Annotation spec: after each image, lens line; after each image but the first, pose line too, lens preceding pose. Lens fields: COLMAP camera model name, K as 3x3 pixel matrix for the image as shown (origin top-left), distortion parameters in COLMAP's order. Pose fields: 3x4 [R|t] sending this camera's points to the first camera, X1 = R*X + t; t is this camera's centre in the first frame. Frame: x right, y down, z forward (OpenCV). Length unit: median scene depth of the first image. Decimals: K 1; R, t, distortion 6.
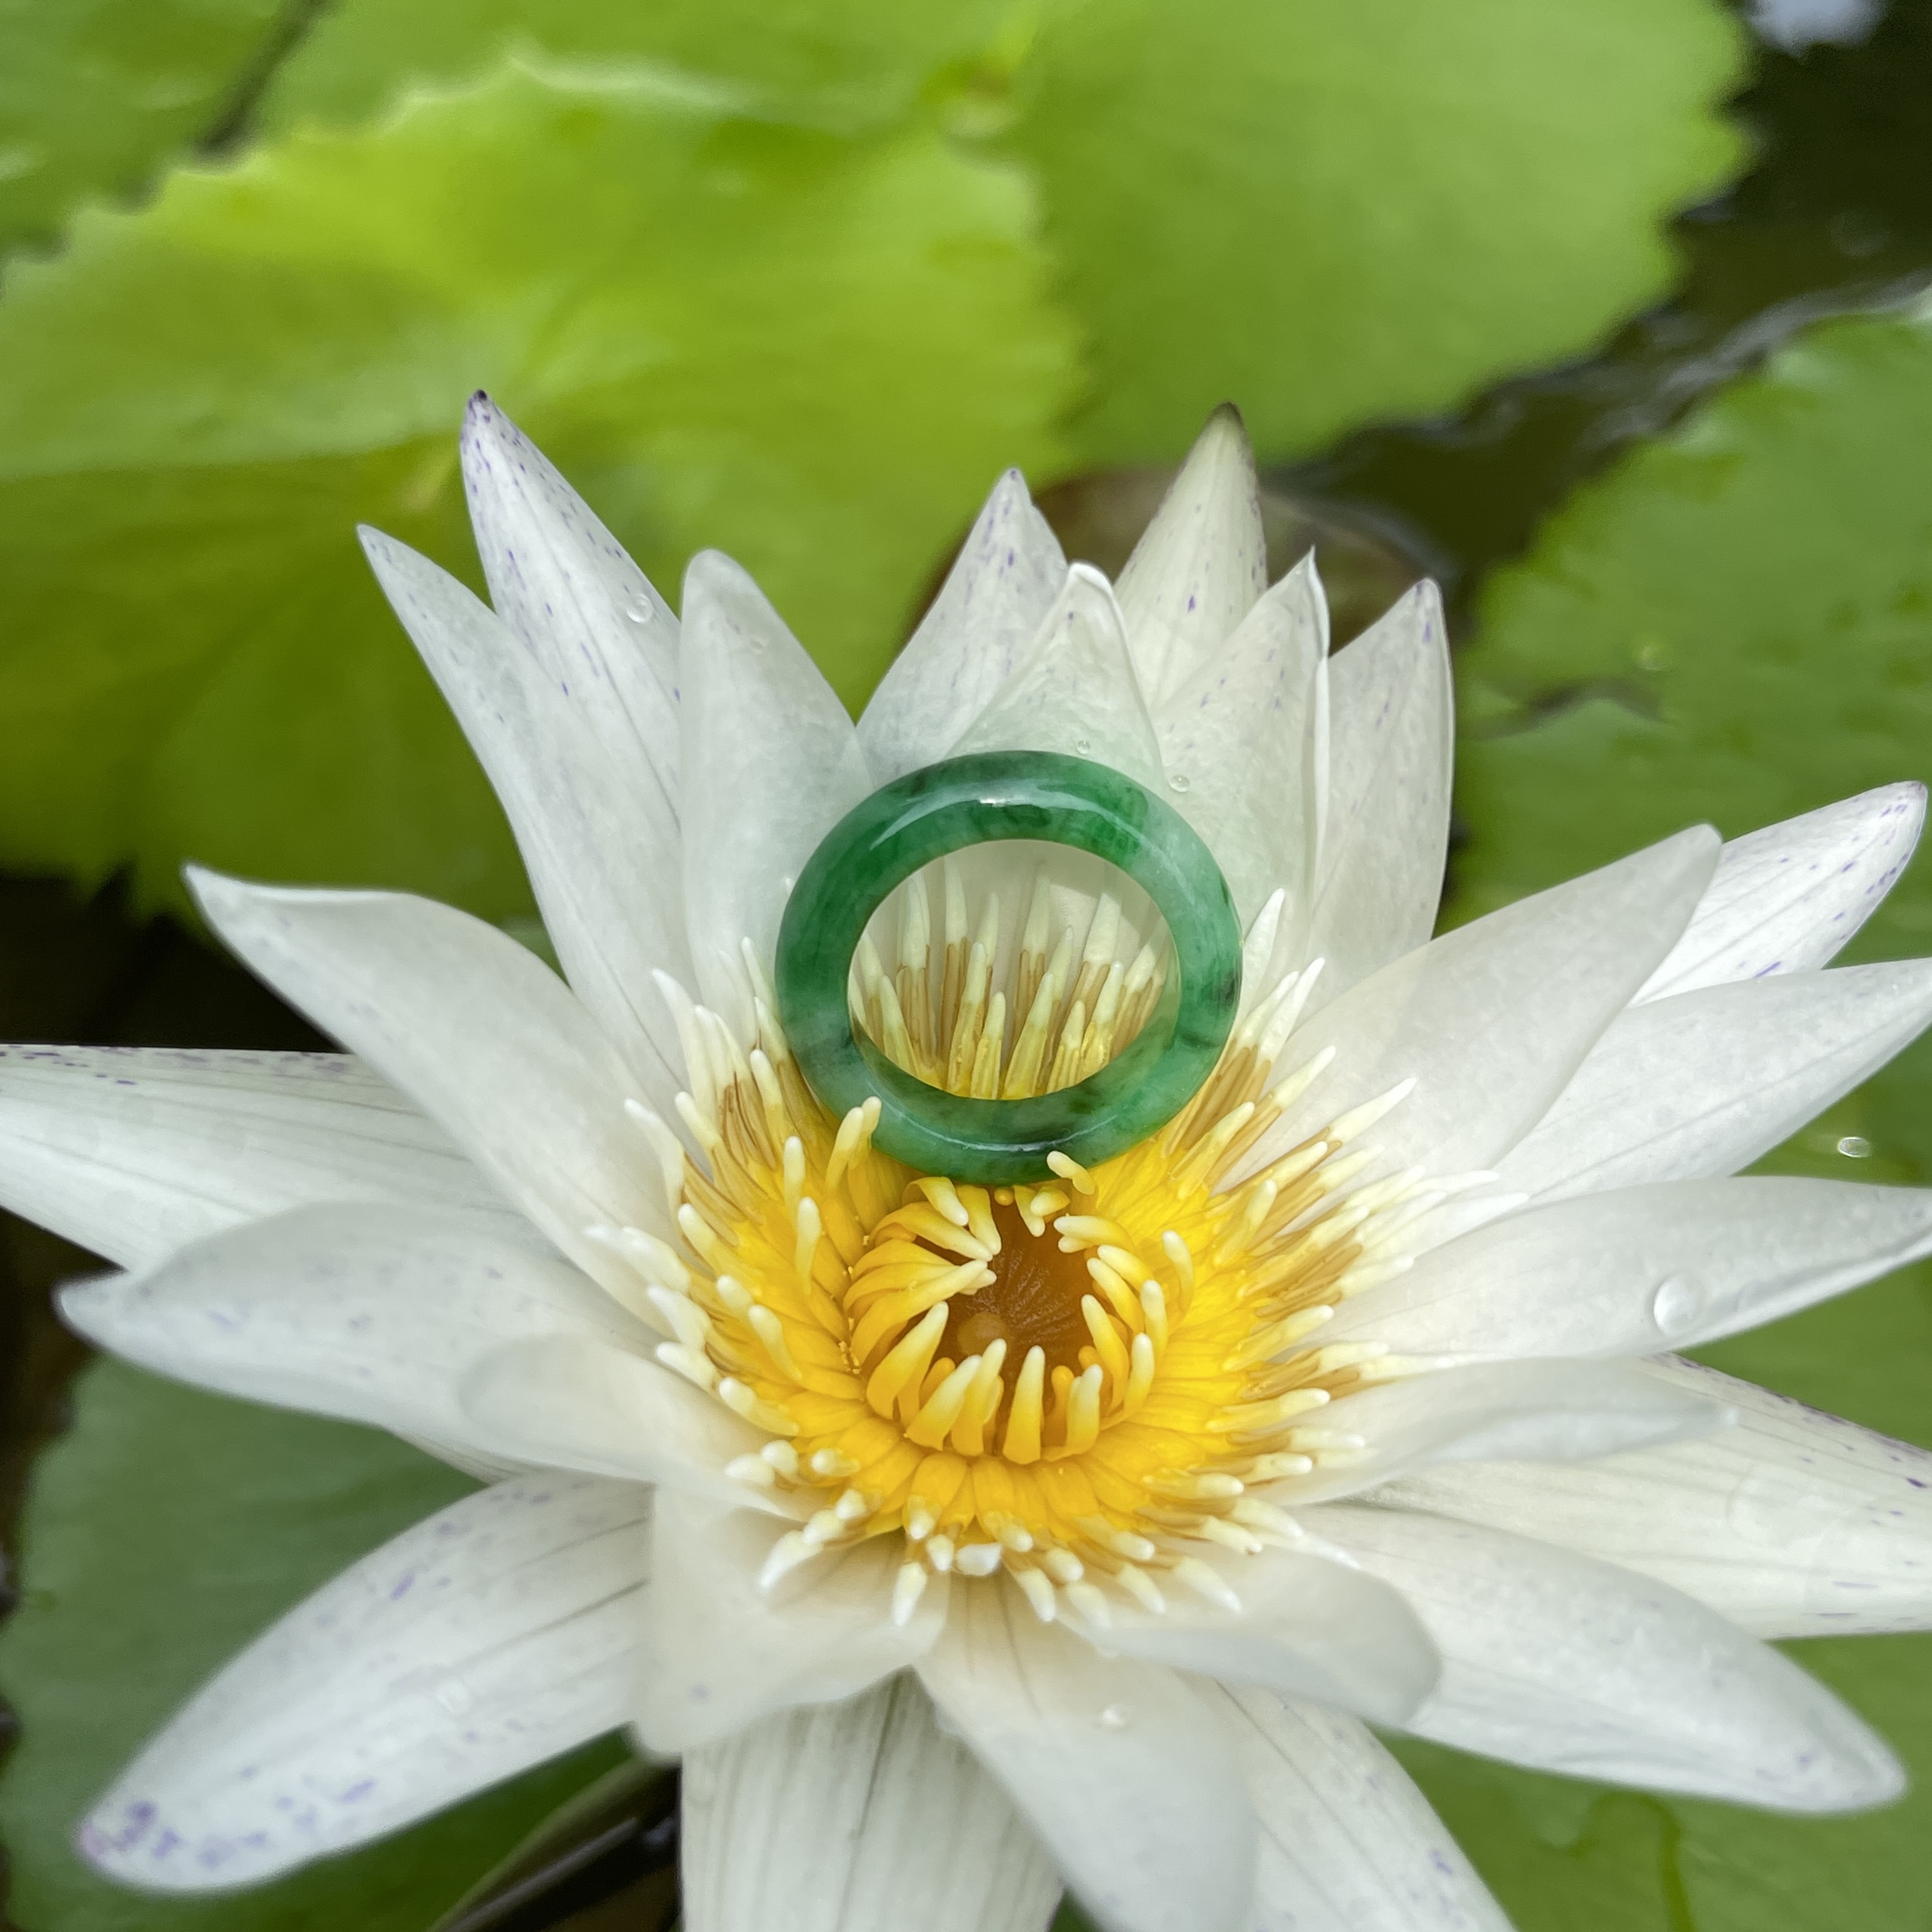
lens RADIAL K [[2565.4, 0, 958.0], [0, 2565.4, 974.2], [0, 0, 1]] dist [0.003939, 0.000000]
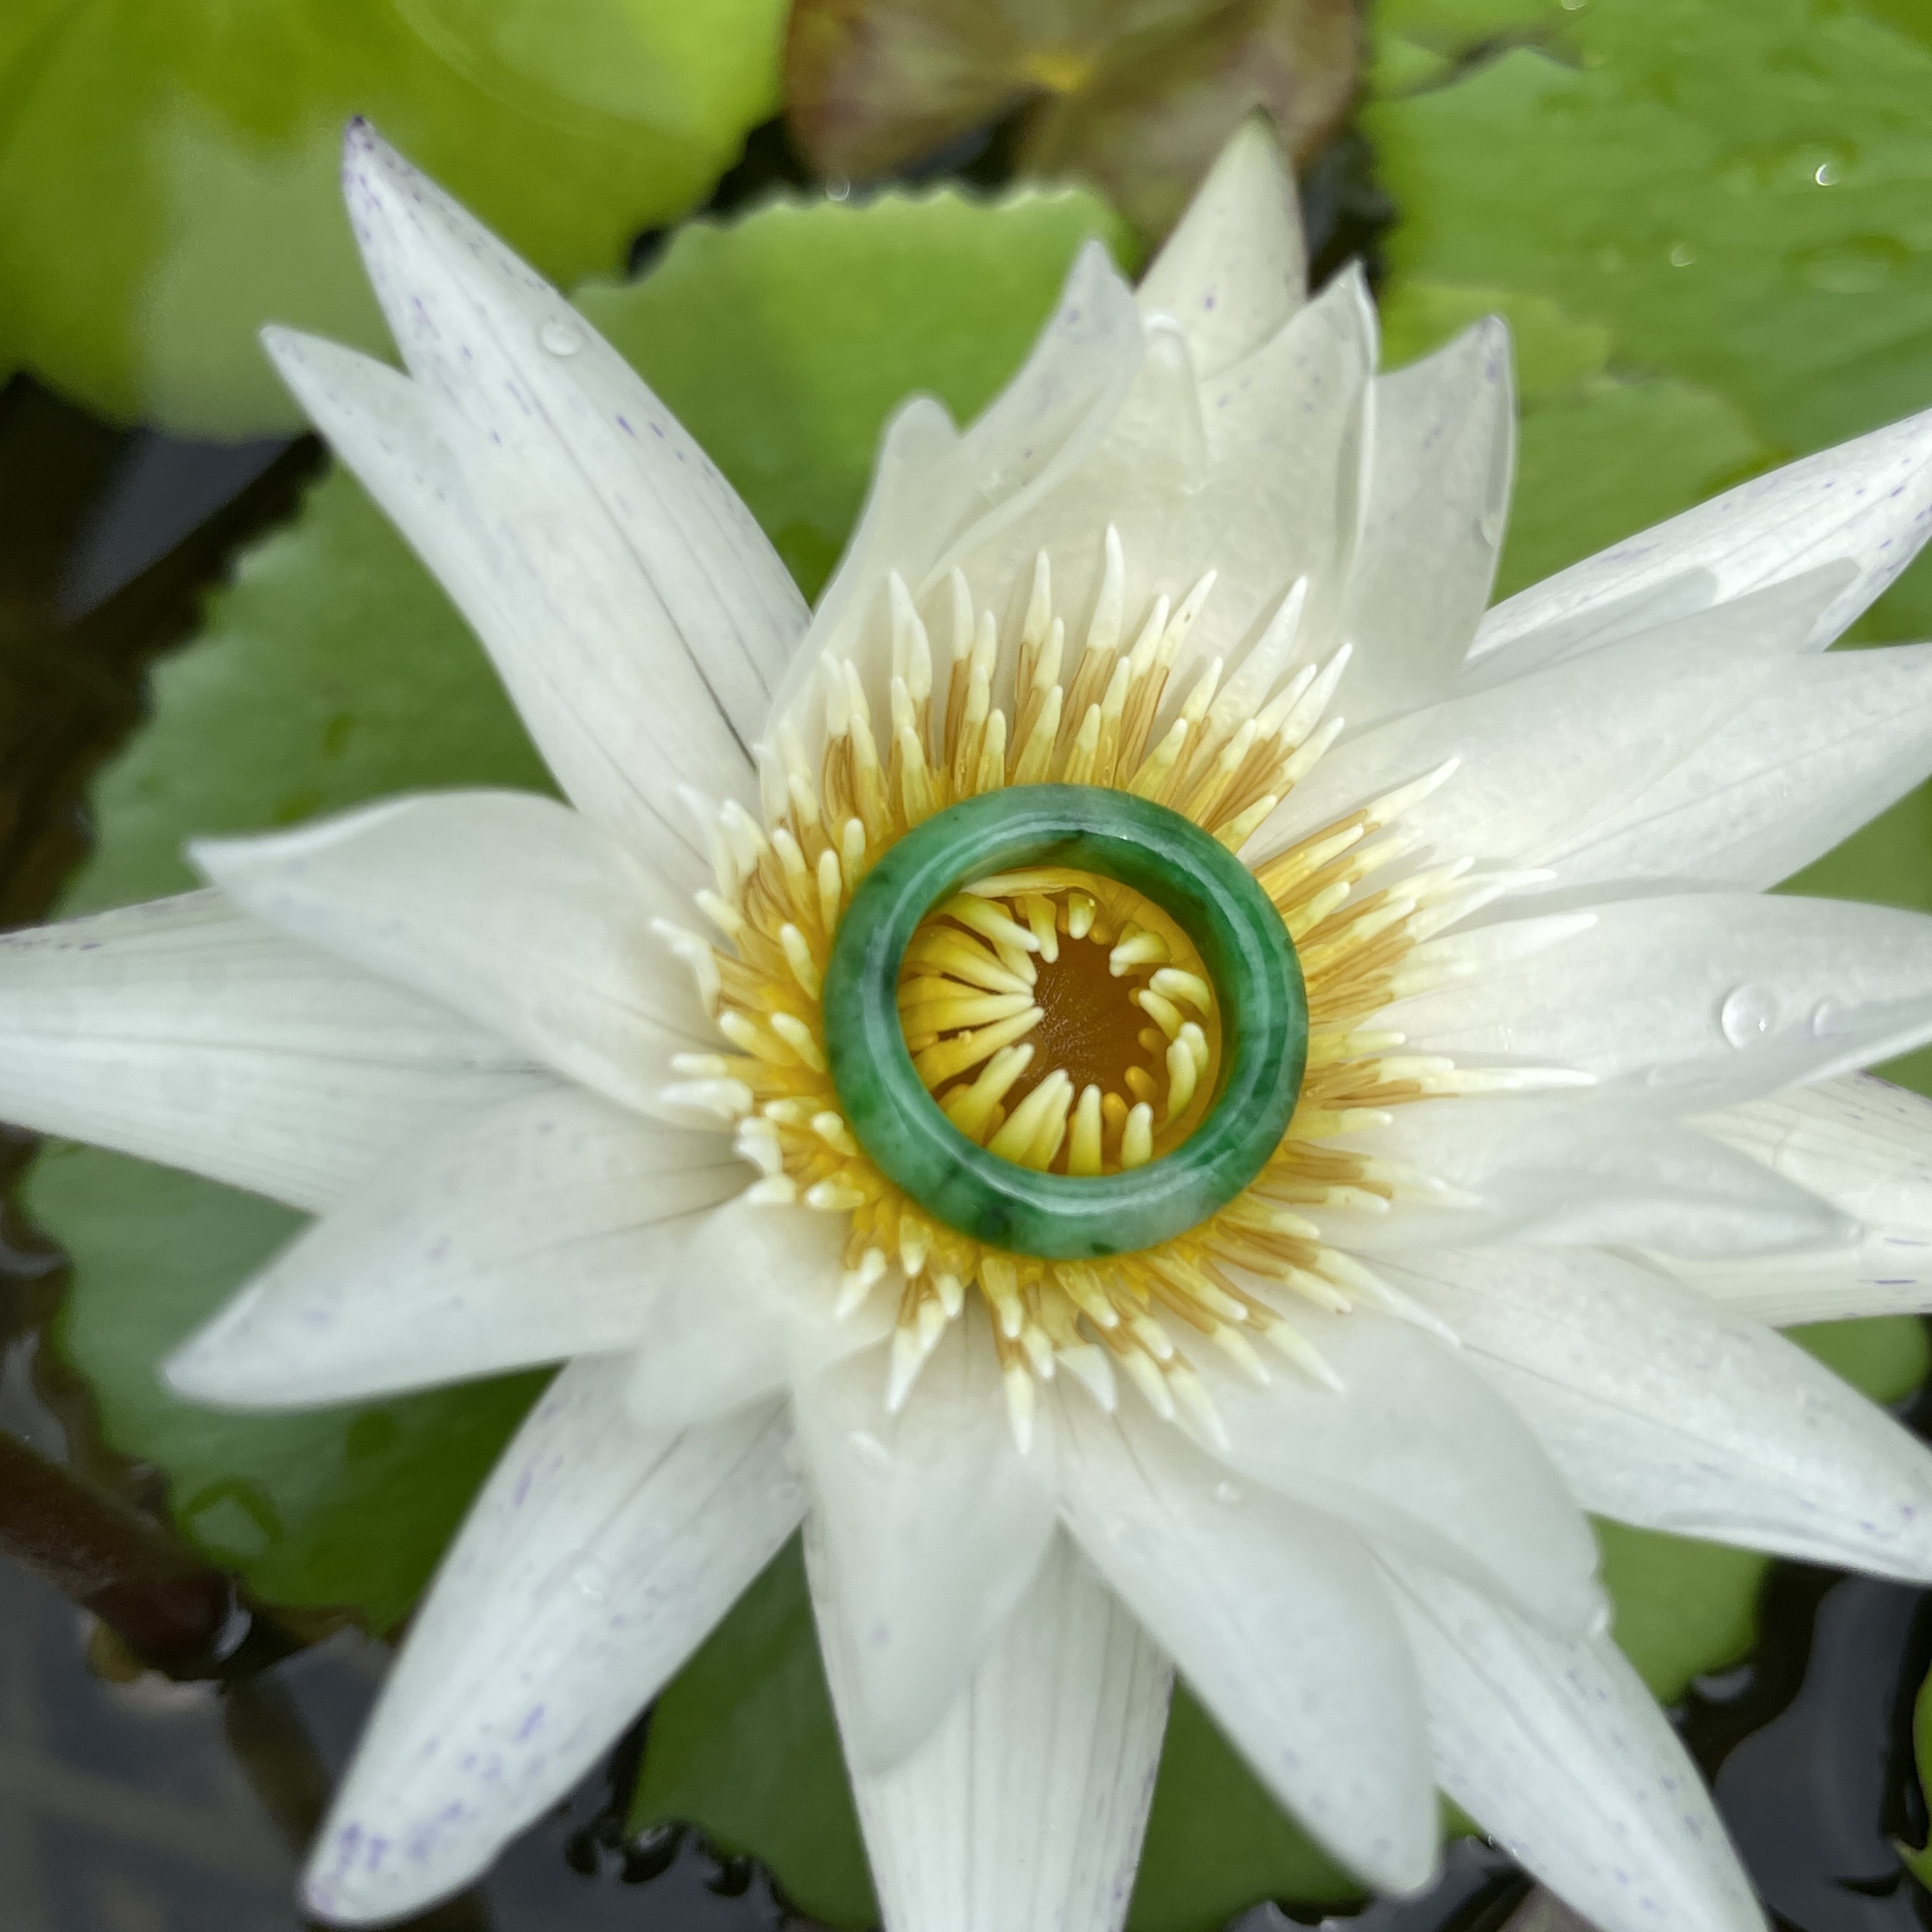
lens RADIAL K [[2565.4, 0, 977.3], [0, 2565.4, 962.0], [0, 0, 1]] dist [0.003939, 0.000000]
pose [[0.990166, -0.117498, 0.075935, -0.082136], [0.085439, 0.937681, 0.336831, -0.235972], [-0.110780, -0.327031, 0.938498, 0.102570]]
